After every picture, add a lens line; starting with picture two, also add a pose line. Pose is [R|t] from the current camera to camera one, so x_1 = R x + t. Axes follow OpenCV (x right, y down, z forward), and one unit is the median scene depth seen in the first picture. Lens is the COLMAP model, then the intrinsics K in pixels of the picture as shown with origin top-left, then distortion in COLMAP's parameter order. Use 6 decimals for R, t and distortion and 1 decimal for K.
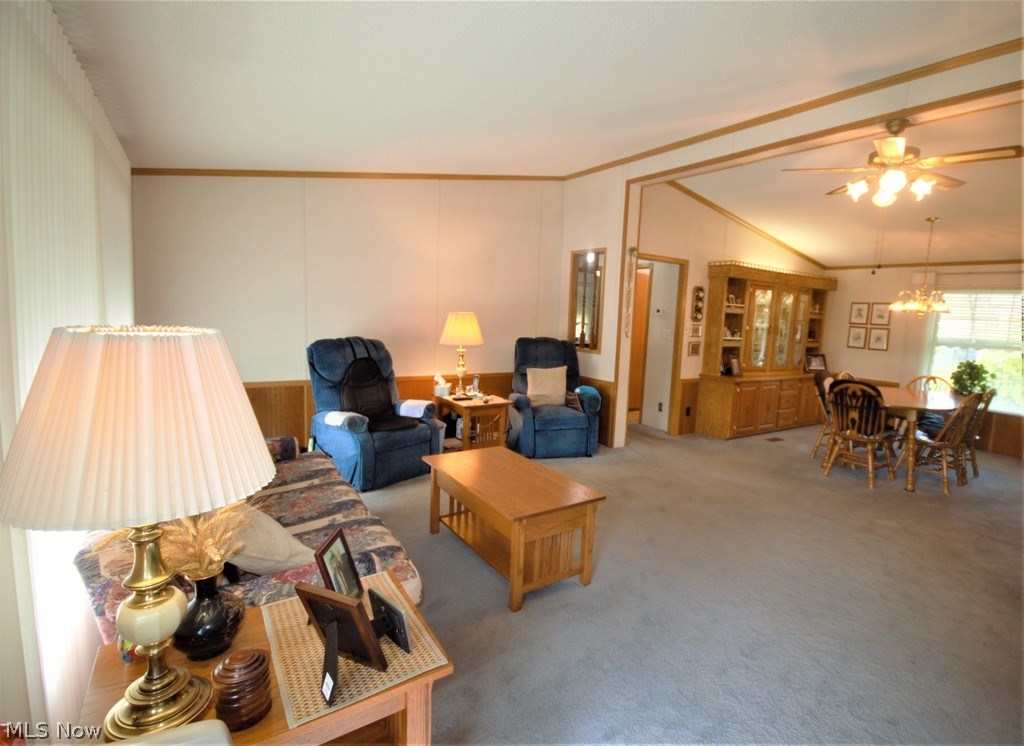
lens RADIAL K [[516.3, 0, 513.4], [0, 516.3, 374.7], [0, 0, 1]] dist [-0.000075, 0.000005]
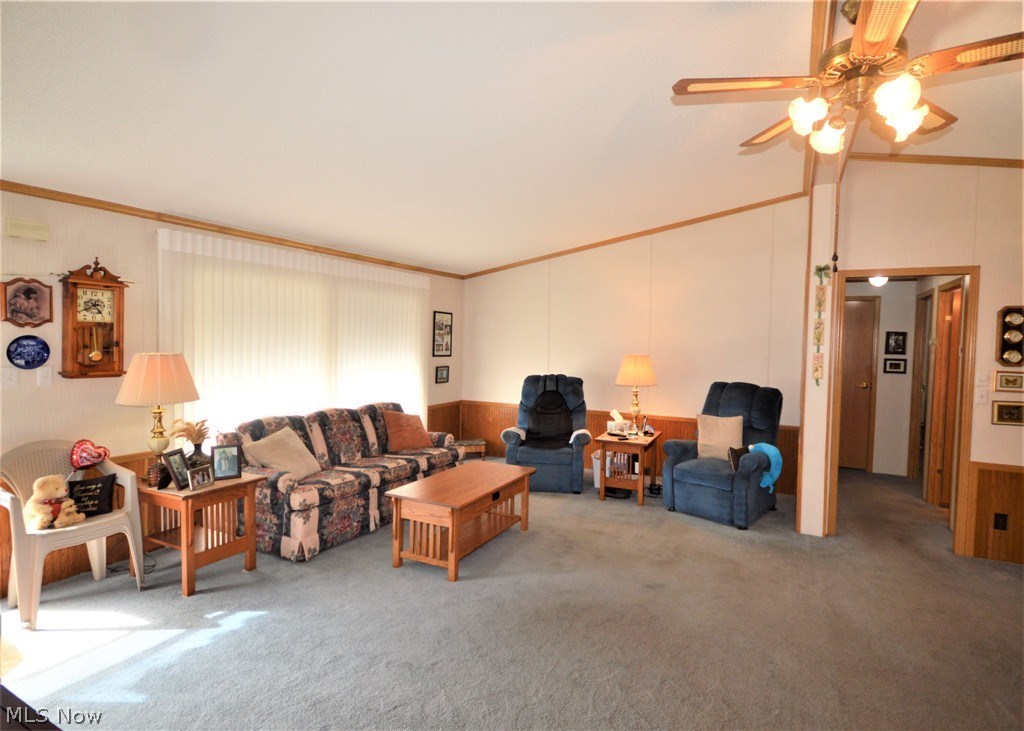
lens RADIAL K [[495.8, 0, 514.3], [0, 495.8, 363.4], [0, 0, 1]] dist [0.004835, 0.000826]
pose [[0.499330, 0.003992, -0.866403, 0.649740], [-0.101206, 0.993412, -0.053750, -0.022195], [0.860481, 0.114524, 0.496445, 0.277856]]
